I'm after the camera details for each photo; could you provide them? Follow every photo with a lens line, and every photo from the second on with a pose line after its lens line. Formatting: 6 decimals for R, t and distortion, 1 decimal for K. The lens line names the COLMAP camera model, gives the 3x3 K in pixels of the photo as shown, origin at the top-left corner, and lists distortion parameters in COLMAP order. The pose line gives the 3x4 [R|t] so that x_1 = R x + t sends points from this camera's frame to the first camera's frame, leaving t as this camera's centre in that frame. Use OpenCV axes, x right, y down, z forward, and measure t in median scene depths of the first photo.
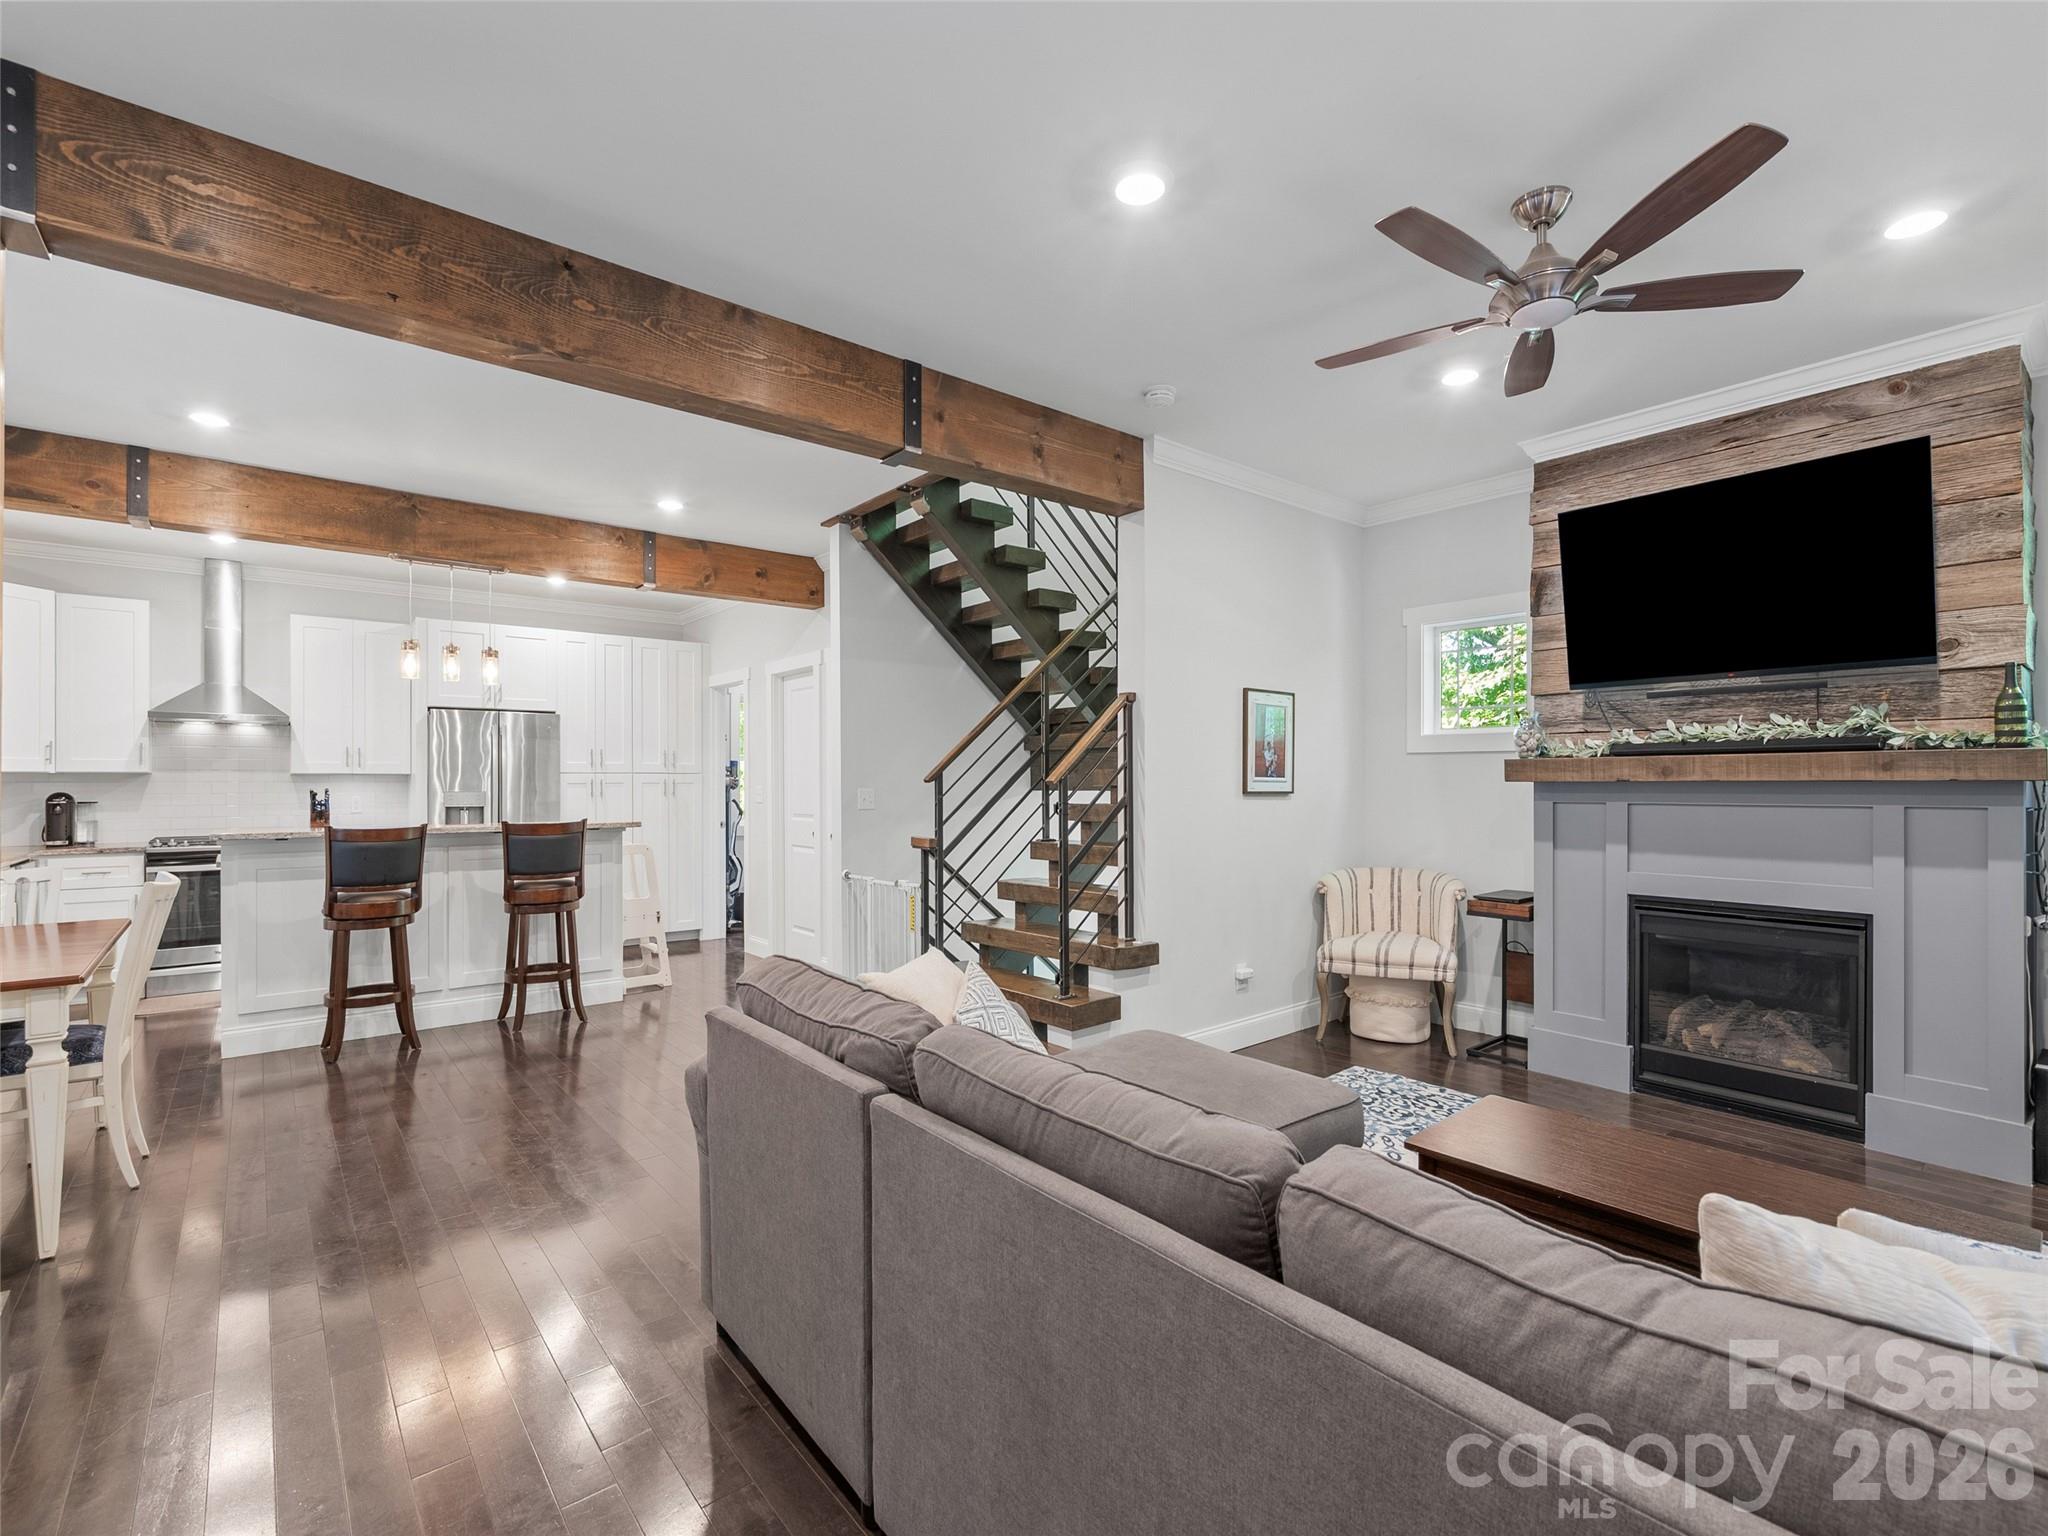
lens RADIAL K [[934.1, 0, 1016.3], [0, 934.1, 780.1], [0, 0, 1]] dist [-0.002466, 0.000115]
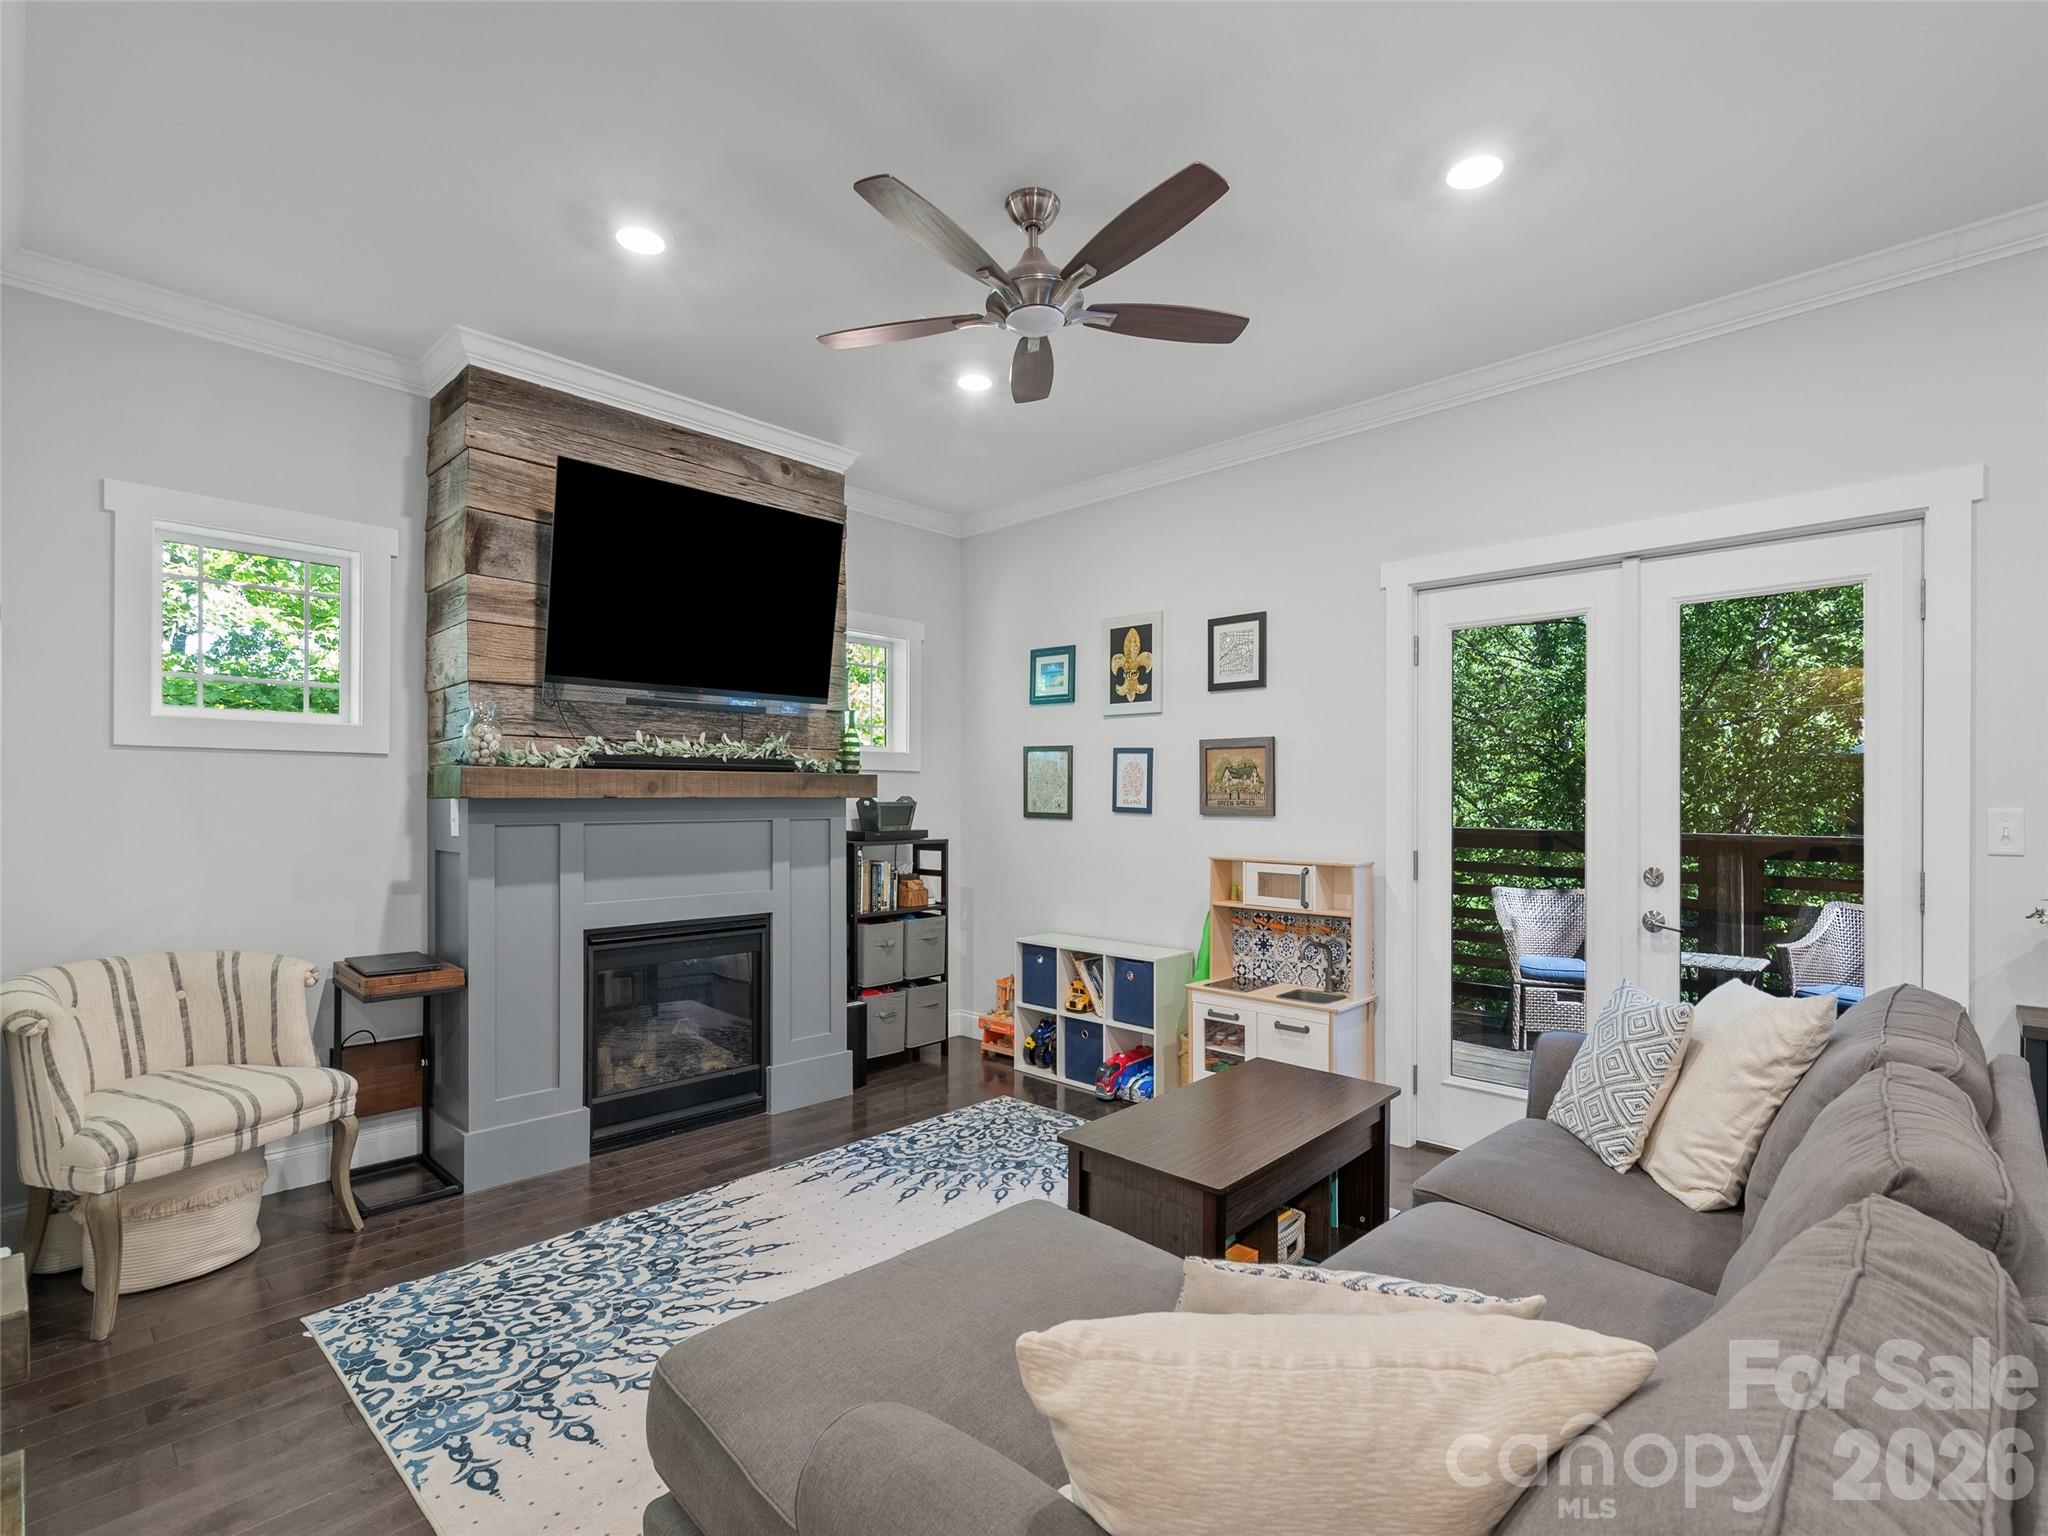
lens RADIAL K [[977.0, 0, 1024.8], [0, 977.0, 799.4], [0, 0, 1]] dist [-0.001471, 0.000671]
pose [[-0.127103, -0.001924, 0.991888, -0.277966], [-0.003743, 0.999992, 0.001460, -0.000182], [-0.991883, -0.003527, -0.127109, 0.706653]]
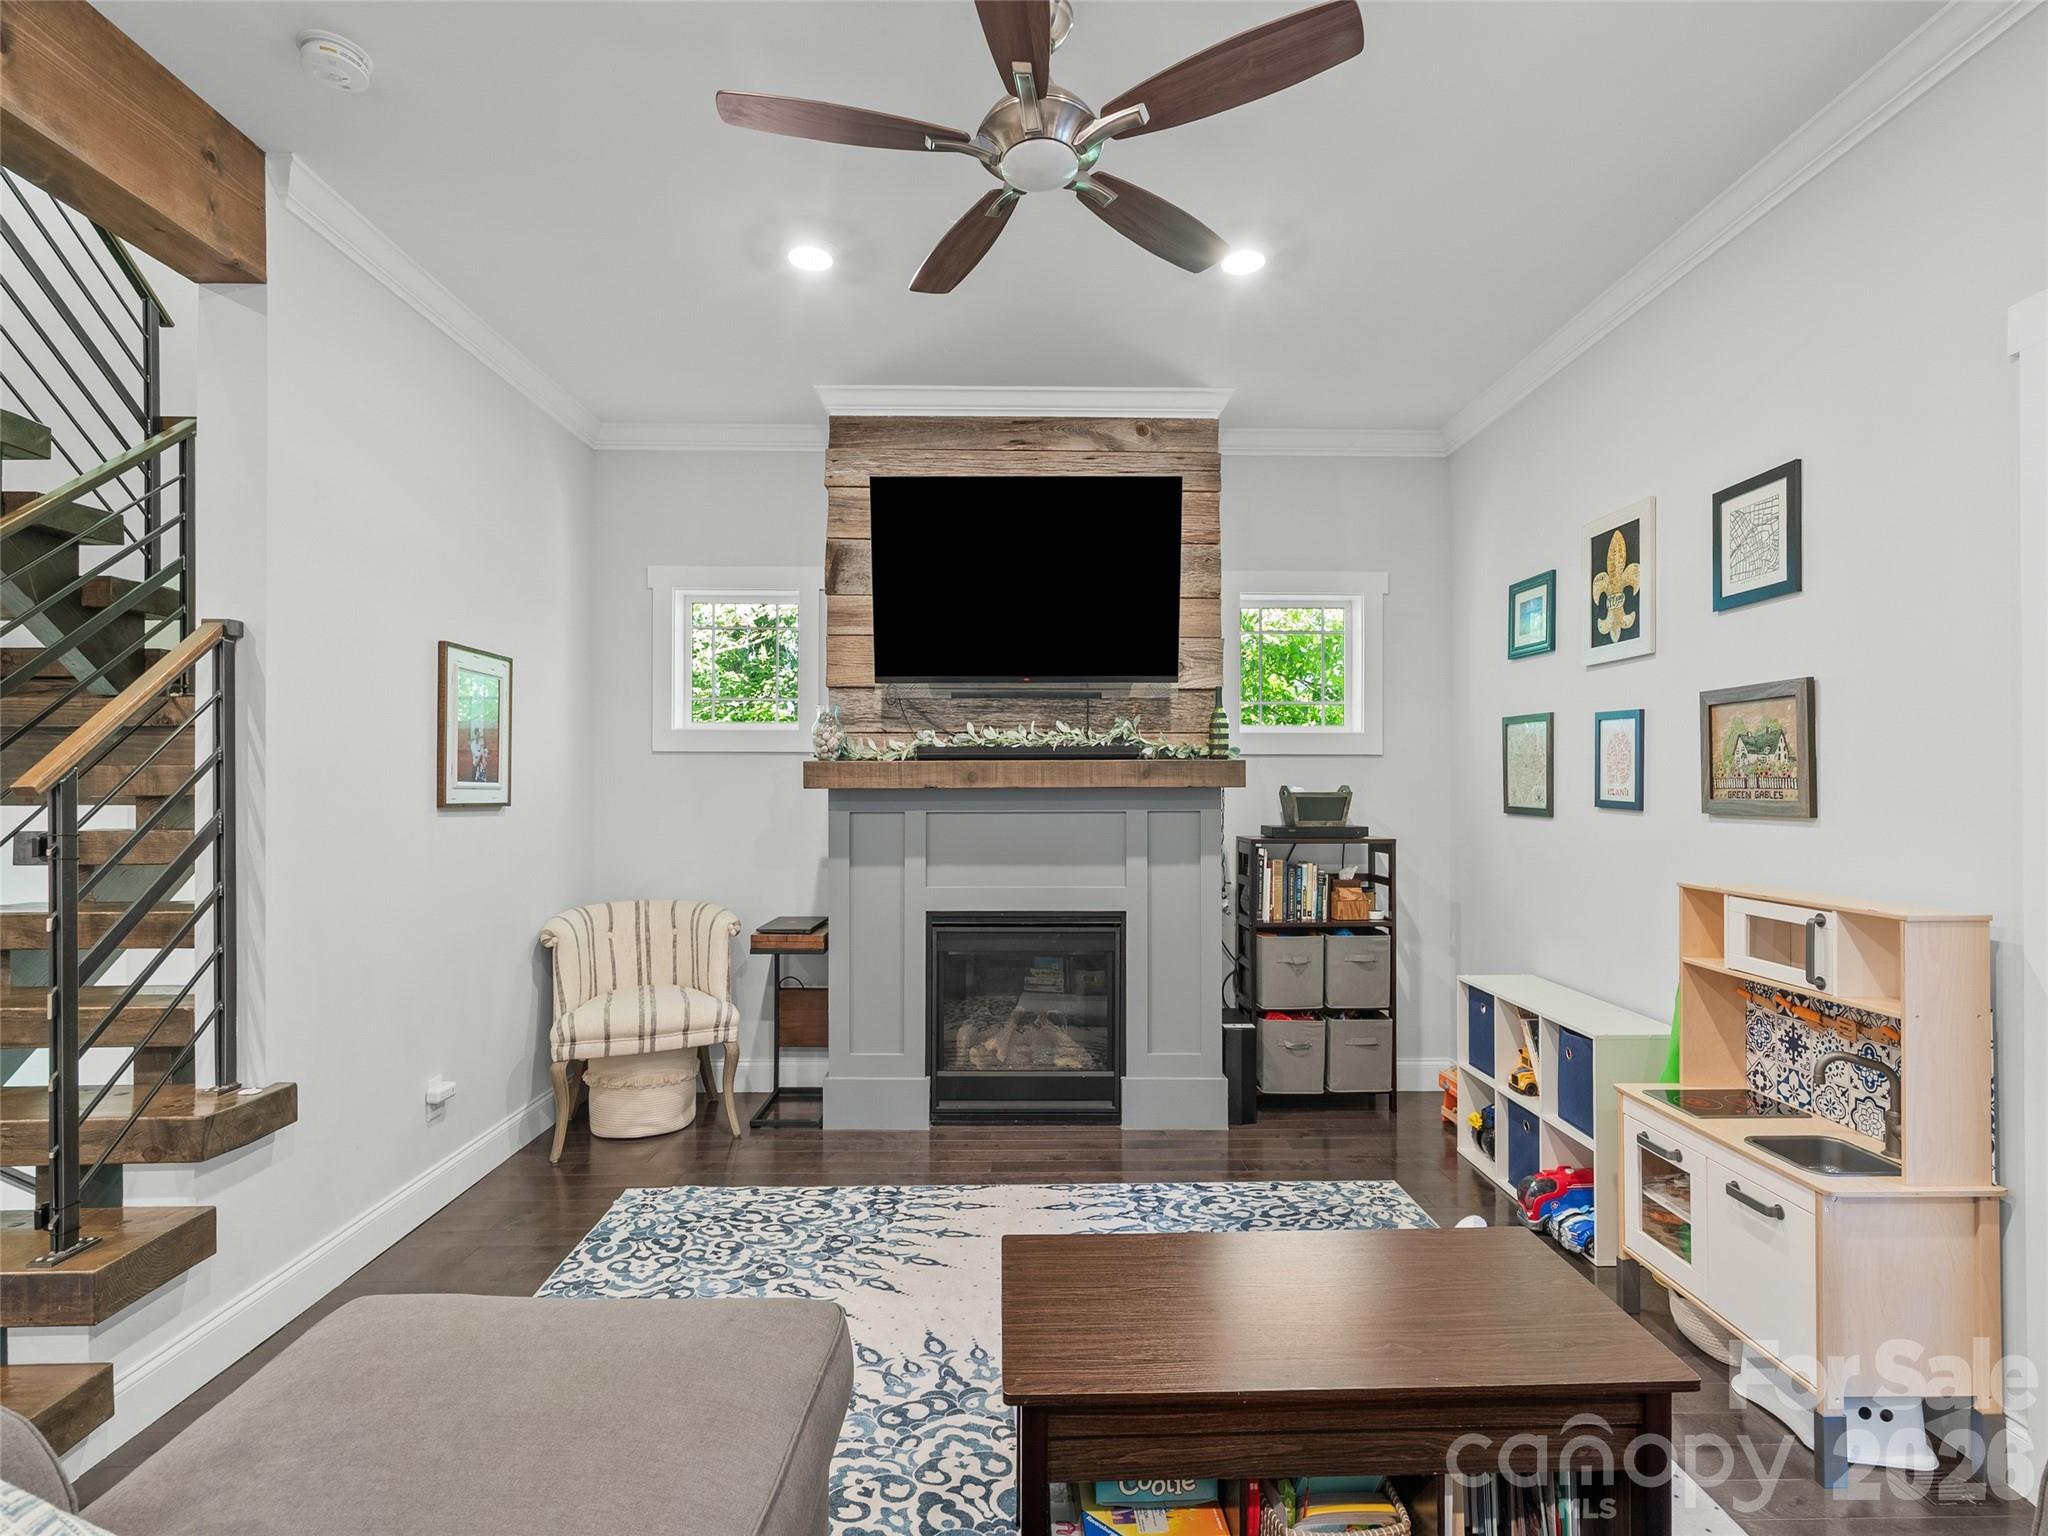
lens RADIAL K [[977.6, 0, 1029.9], [0, 977.6, 783.6], [0, 0, 1]] dist [-0.002741, 0.001241]
pose [[0.618636, 0.002555, 0.785674, -0.034338], [-0.000981, 0.999996, -0.002480, -0.000736], [-0.785677, 0.000763, 0.618636, 0.323815]]
